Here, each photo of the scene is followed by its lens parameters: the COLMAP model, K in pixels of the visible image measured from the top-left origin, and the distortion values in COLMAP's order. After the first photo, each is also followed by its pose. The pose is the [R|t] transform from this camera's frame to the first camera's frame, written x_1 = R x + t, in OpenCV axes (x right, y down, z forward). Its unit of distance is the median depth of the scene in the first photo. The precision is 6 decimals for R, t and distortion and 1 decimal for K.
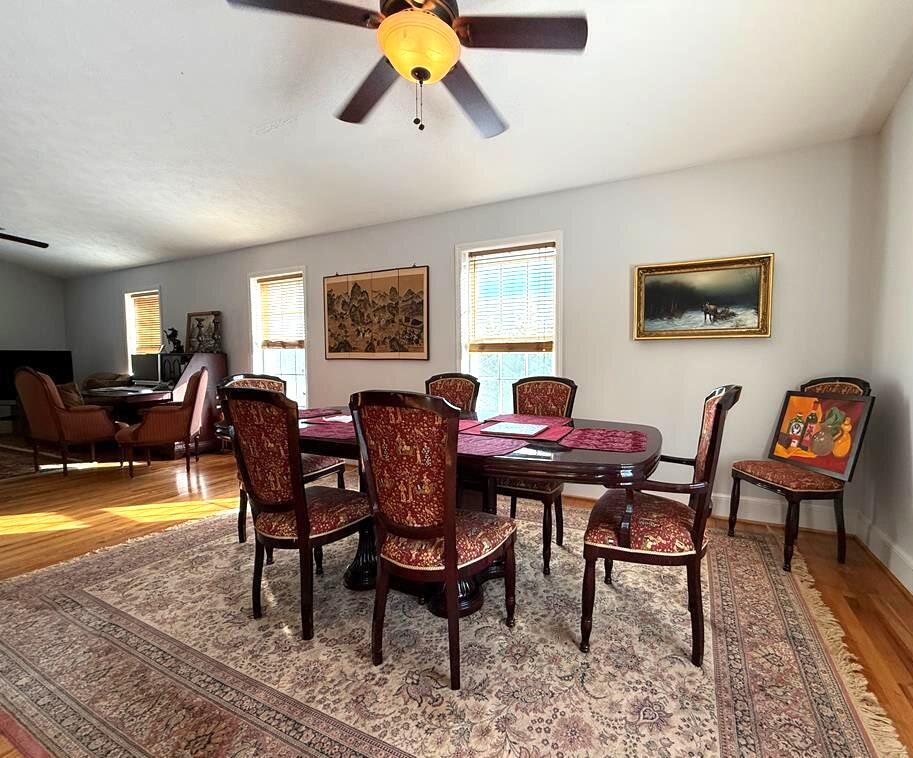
lens RADIAL K [[403.7, 0, 508.3], [0, 403.7, 381.5], [0, 0, 1]] dist [0.000633, 0.000178]
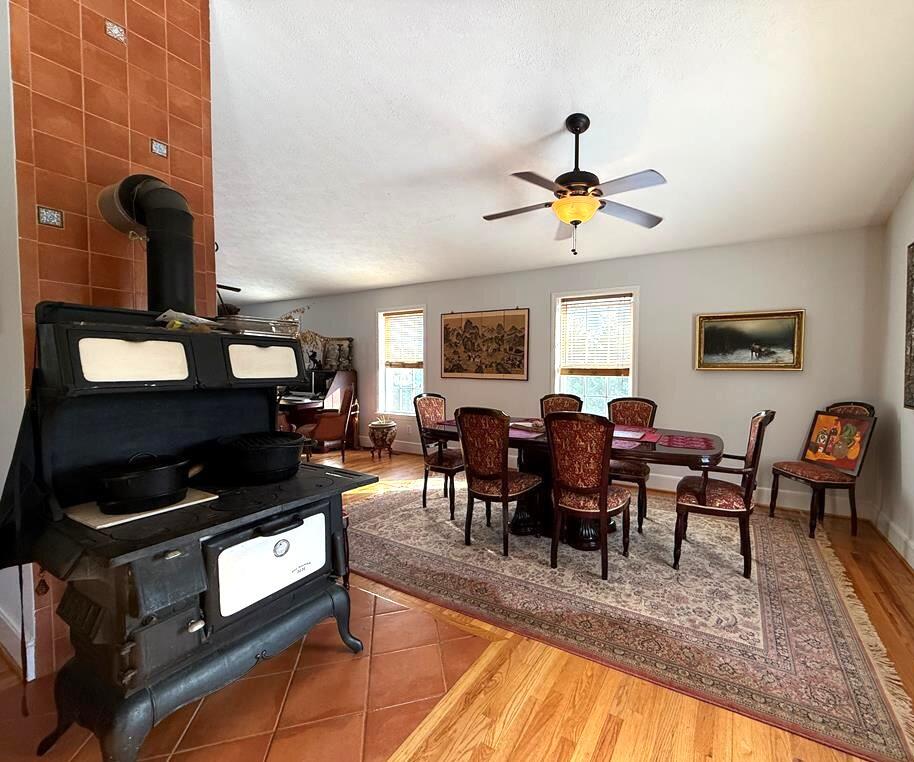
lens RADIAL K [[400.5, 0, 509.9], [0, 400.5, 382.3], [0, 0, 1]] dist [0.000120, 0.000086]
pose [[0.996067, 0.009648, -0.088081, -0.215910], [-0.010961, 0.999836, -0.014435, -0.042806], [0.087927, 0.015344, 0.996009, -0.436008]]
